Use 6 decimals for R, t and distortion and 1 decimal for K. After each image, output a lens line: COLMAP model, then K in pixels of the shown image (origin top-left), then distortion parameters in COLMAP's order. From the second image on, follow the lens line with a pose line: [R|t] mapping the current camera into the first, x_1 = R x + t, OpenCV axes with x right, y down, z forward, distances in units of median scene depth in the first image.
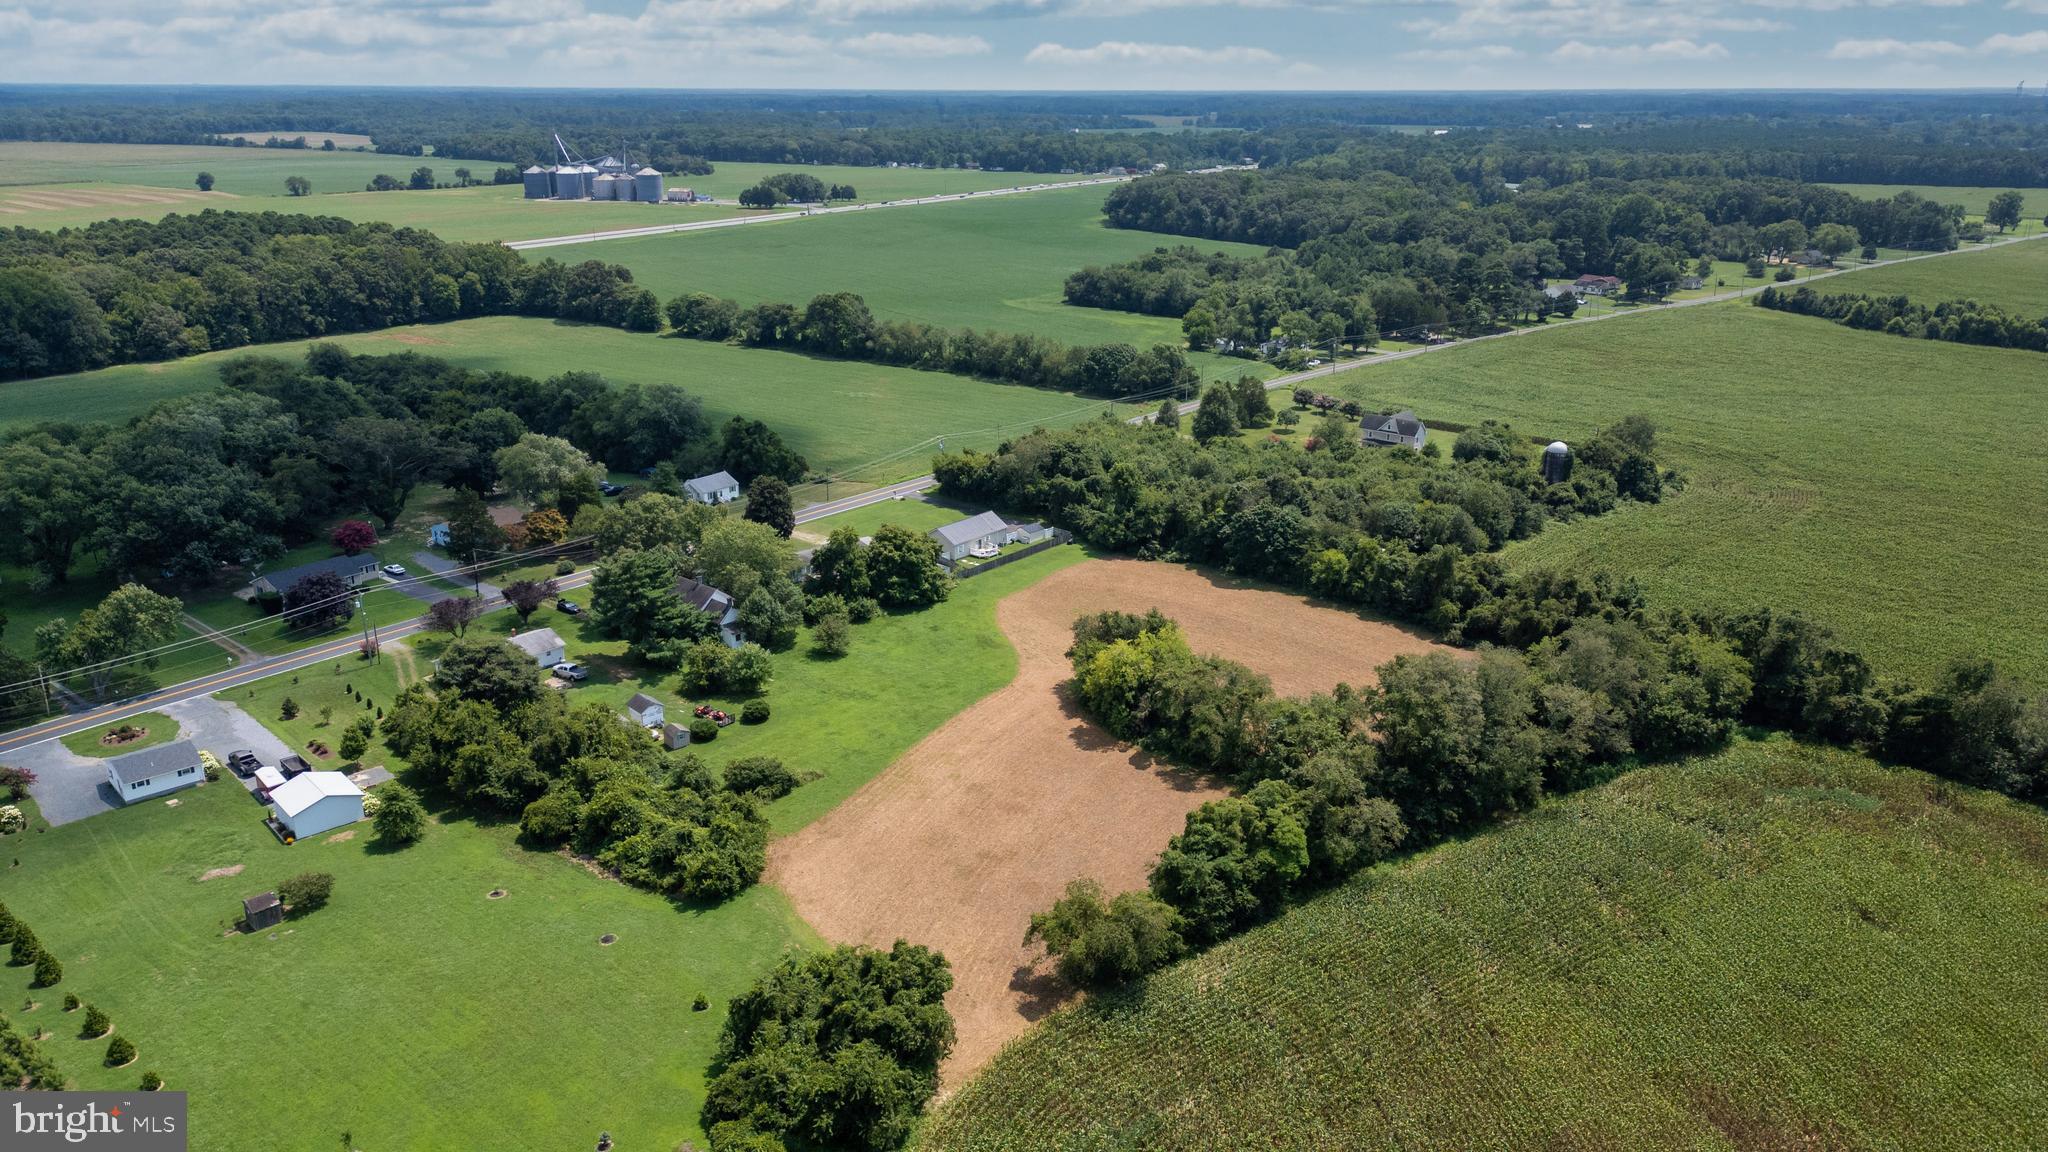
lens RADIAL K [[1419.2, 0, 1024.0], [0, 1419.2, 576.0], [0, 0, 1]] dist [0.062487, -0.068624]
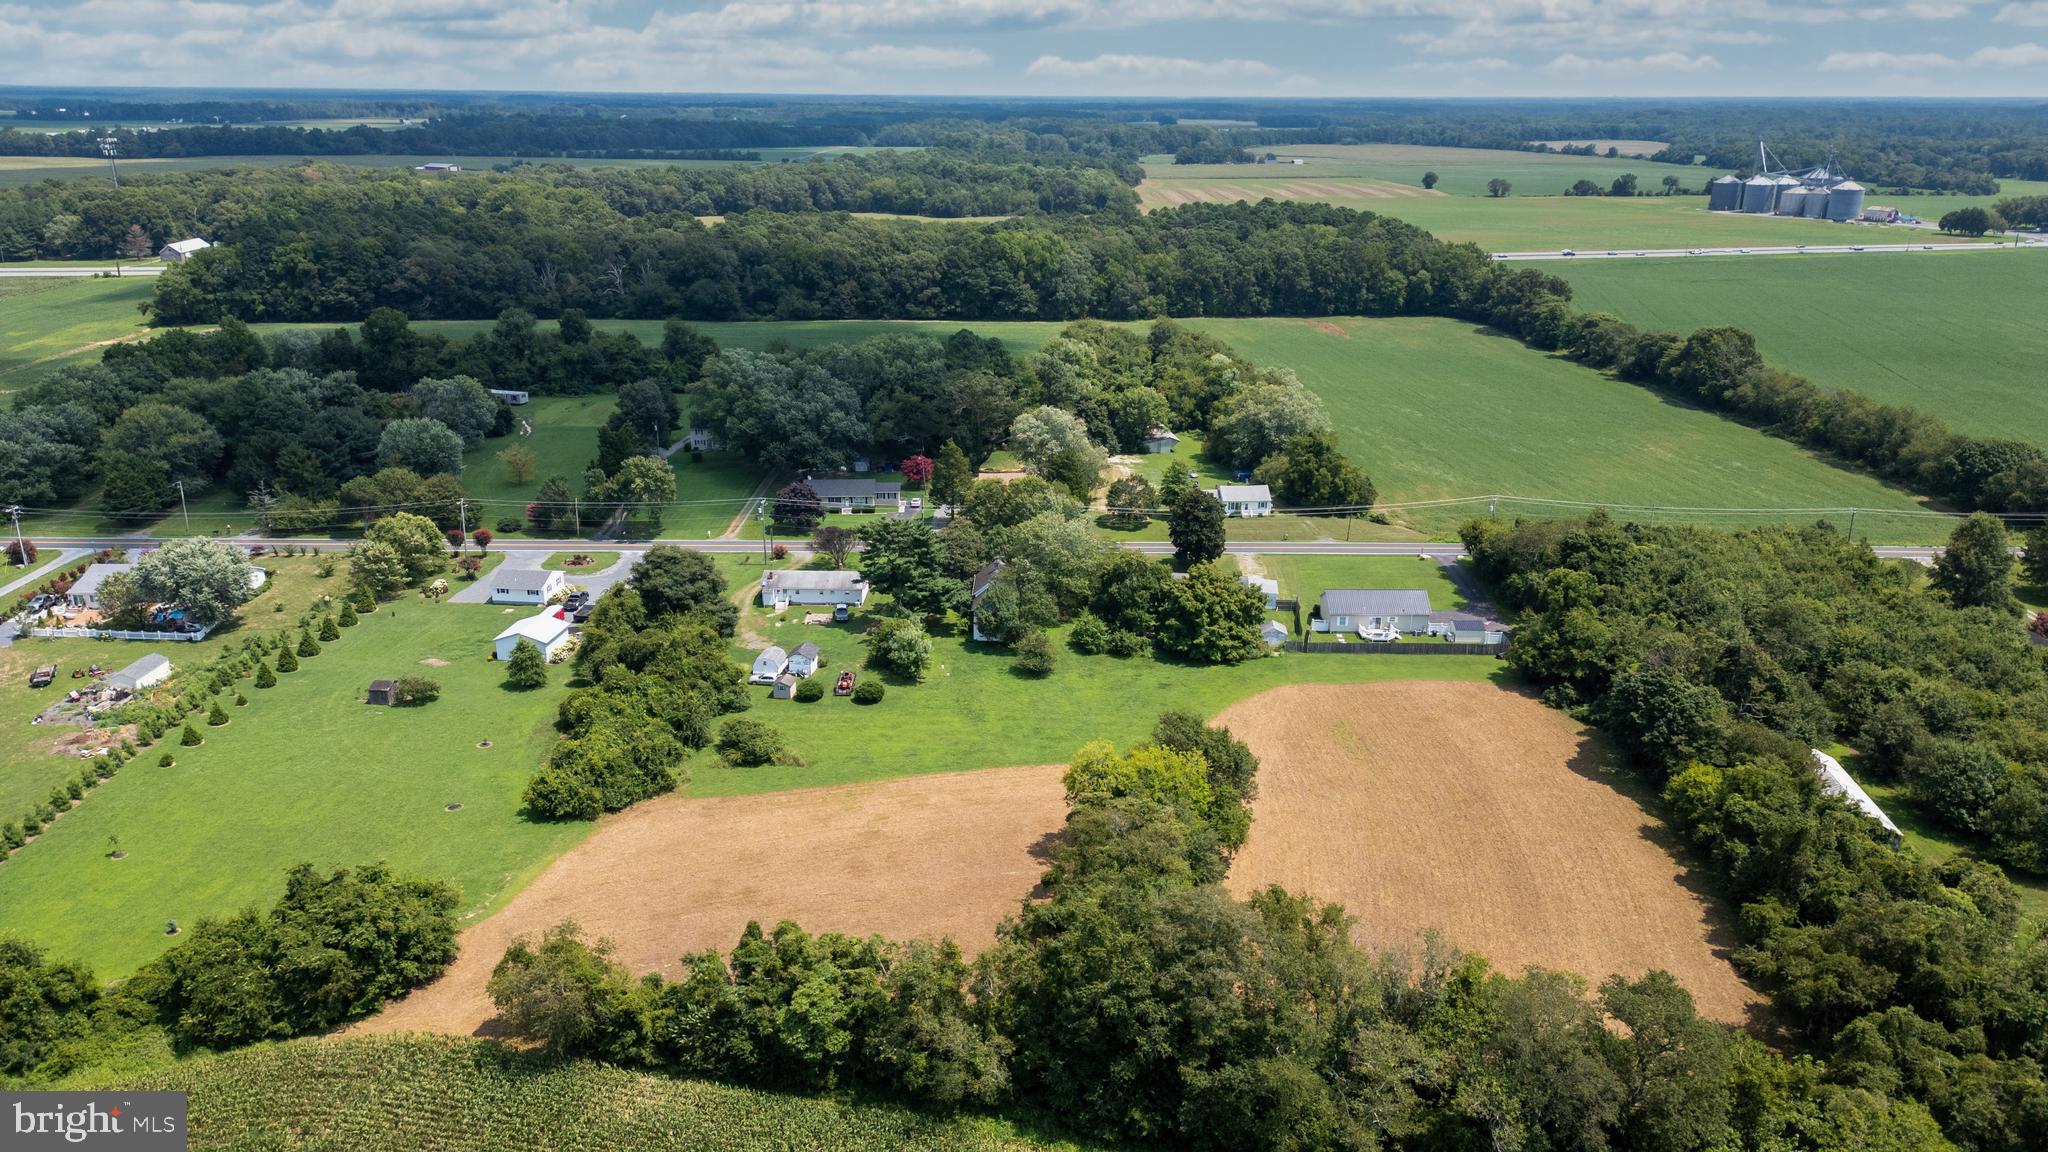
lens RADIAL K [[1419.2, 0, 1024.0], [0, 1419.2, 576.0], [0, 0, 1]] dist [0.062487, -0.068624]
pose [[0.639197, 0.244477, -0.729149, 0.204966], [-0.250013, 0.962683, 0.103609, -0.039618], [0.727269, 0.116070, 0.676467, 0.143971]]
